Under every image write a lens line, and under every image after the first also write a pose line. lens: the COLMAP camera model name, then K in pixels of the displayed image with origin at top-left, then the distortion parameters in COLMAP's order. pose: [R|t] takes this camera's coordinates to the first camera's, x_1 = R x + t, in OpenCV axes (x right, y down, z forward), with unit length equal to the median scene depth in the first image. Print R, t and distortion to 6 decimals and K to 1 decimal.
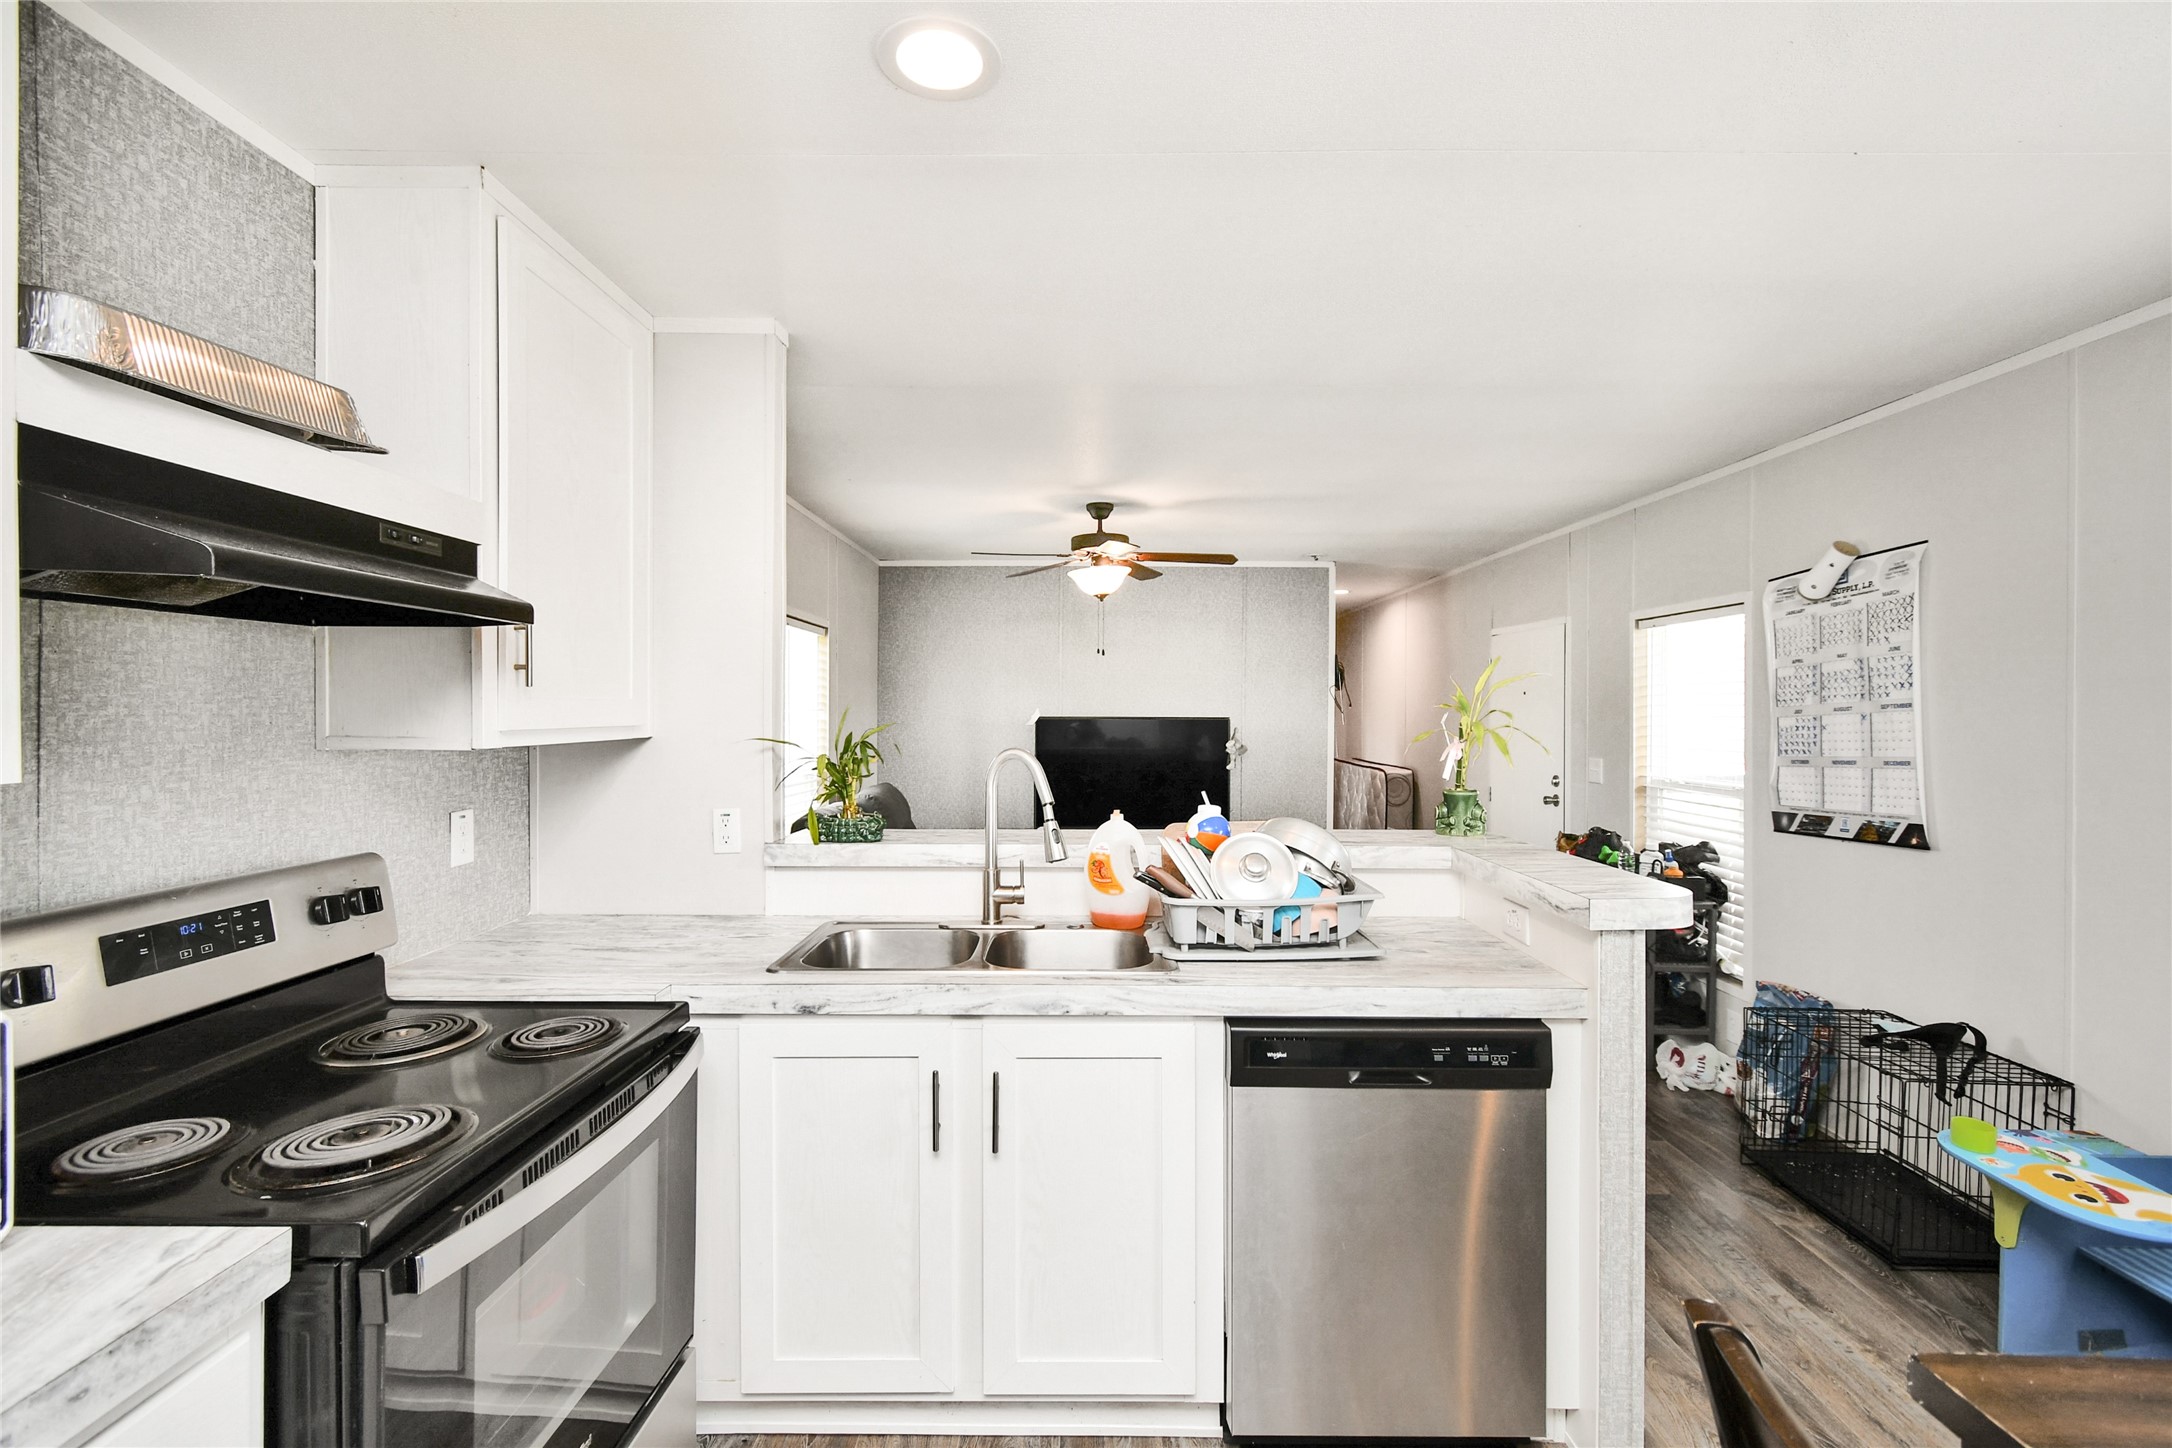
lens RADIAL K [[968.0, 0, 1071.5], [0, 968.0, 719.6], [0, 0, 1]] dist [0.002992, -0.000764]
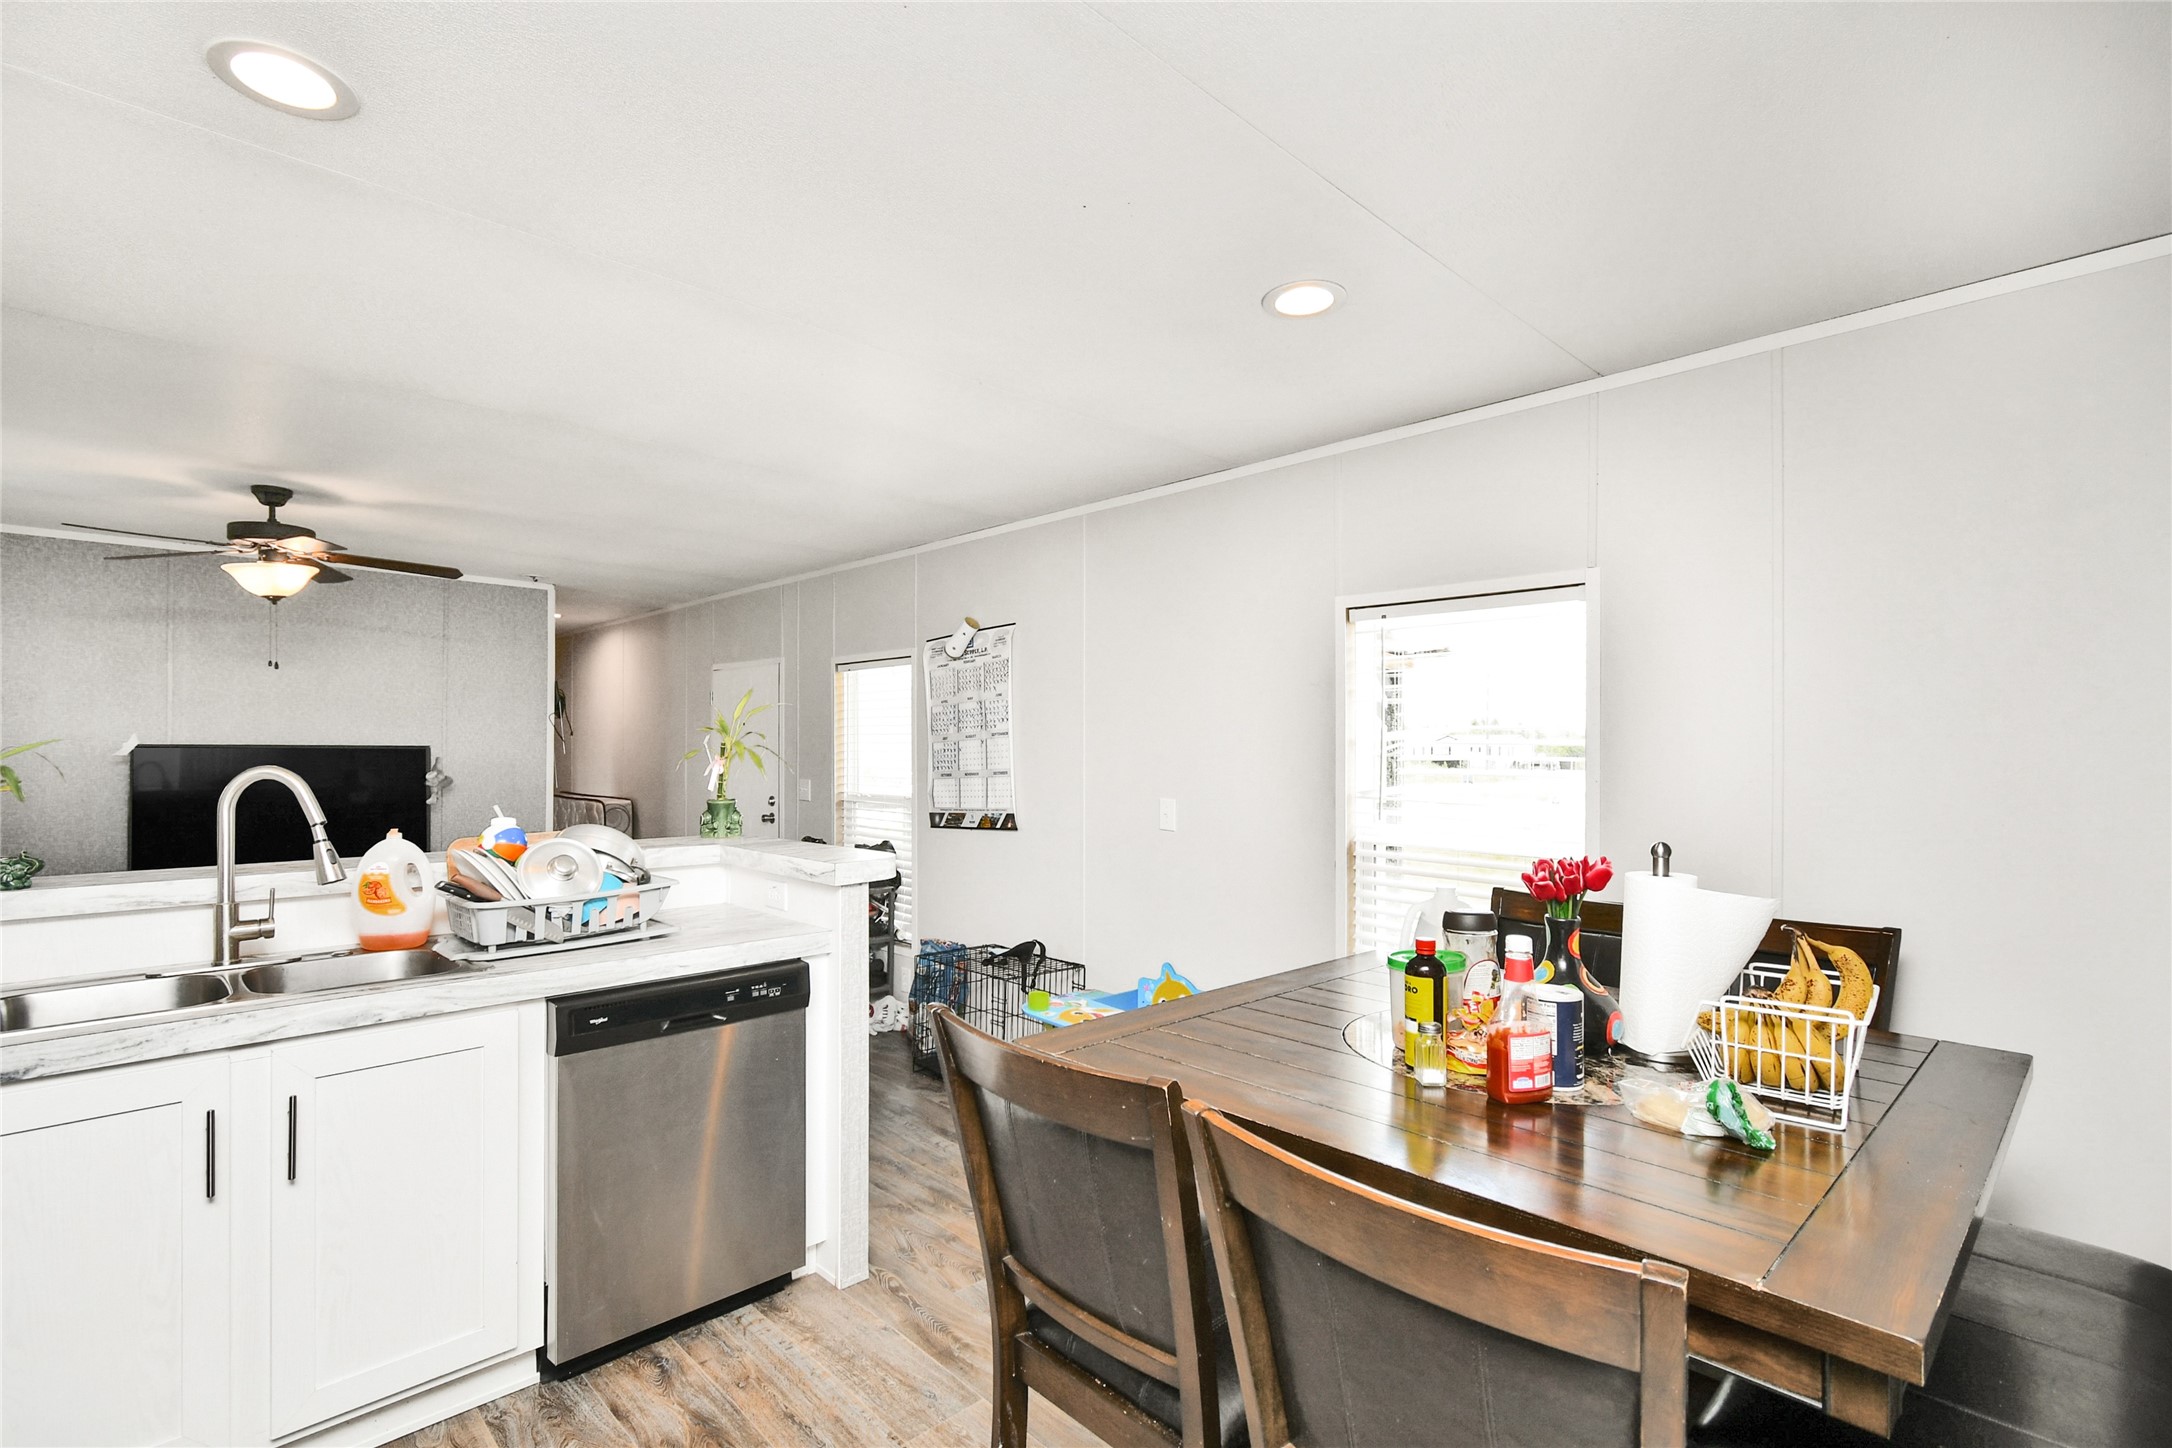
lens RADIAL K [[1008.4, 0, 1086.0], [0, 1008.4, 724.0], [0, 0, 1]] dist [0.000569, -0.000705]
pose [[0.702091, 0.016611, 0.711894, -0.138152], [0.006053, 0.999553, -0.029293, 0.015869], [-0.712062, 0.024875, 0.701676, -0.156635]]
